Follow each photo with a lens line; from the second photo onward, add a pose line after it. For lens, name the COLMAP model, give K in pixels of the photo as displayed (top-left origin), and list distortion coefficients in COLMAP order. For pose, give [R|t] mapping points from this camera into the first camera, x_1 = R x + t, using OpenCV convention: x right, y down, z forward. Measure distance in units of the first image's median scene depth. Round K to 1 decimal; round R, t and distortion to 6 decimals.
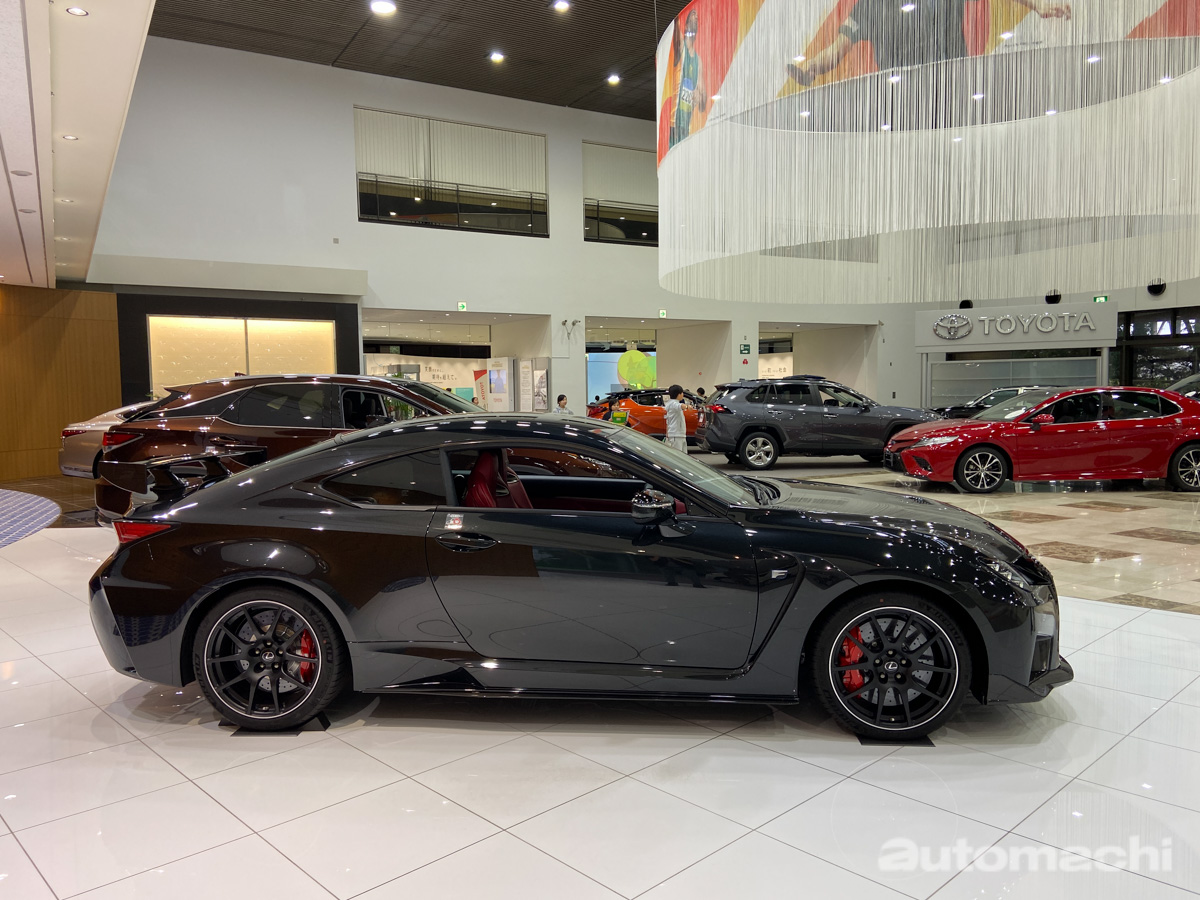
lens RADIAL K [[885.8, 0, 600.0], [0, 885.8, 450.0], [0, 0, 1]] dist [0.139916, -0.198661]
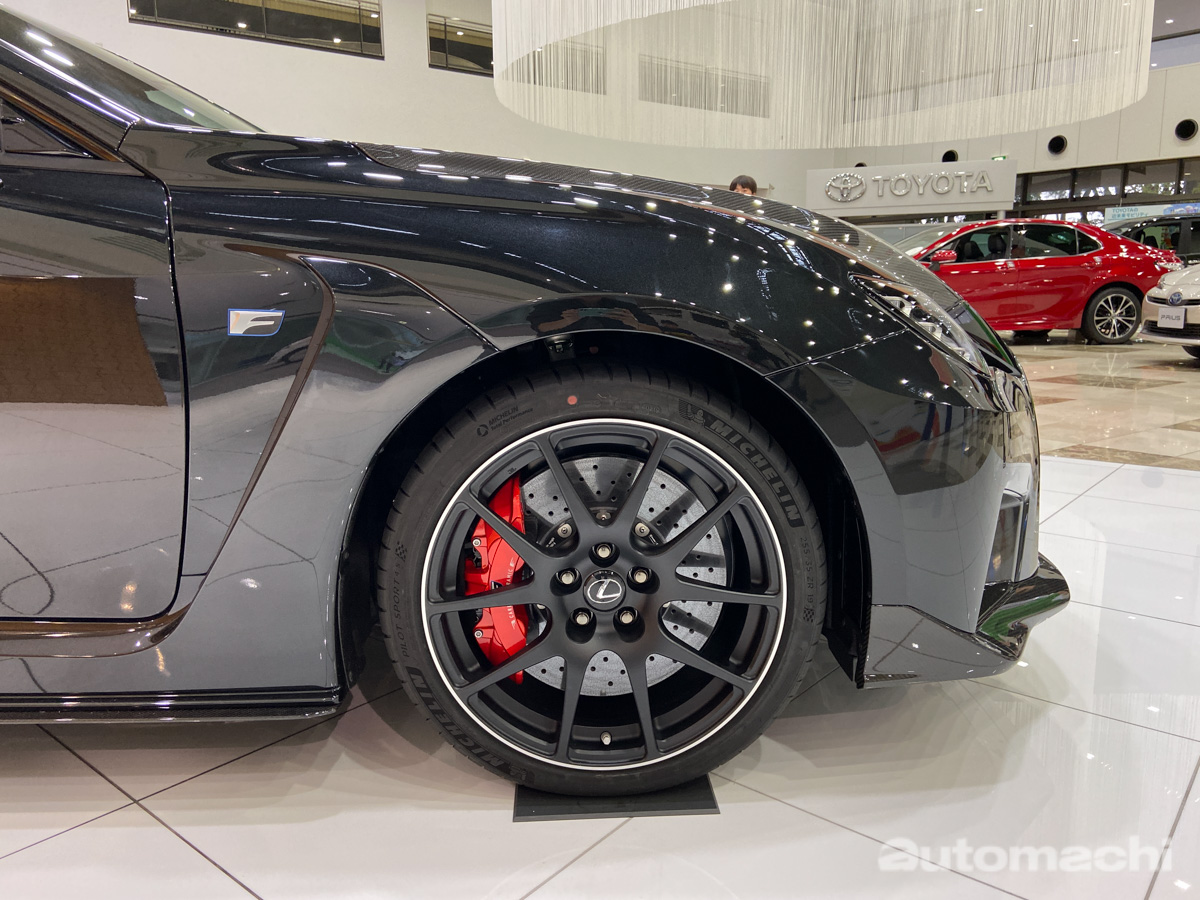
lens RADIAL K [[885.8, 0, 600.0], [0, 885.8, 450.0], [0, 0, 1]] dist [0.139916, -0.198661]
pose [[0.993905, -0.013515, 0.109407, 0.282569], [0.000588, 0.993092, 0.117336, 0.144866], [-0.110237, -0.116556, 0.987047, 0.664443]]
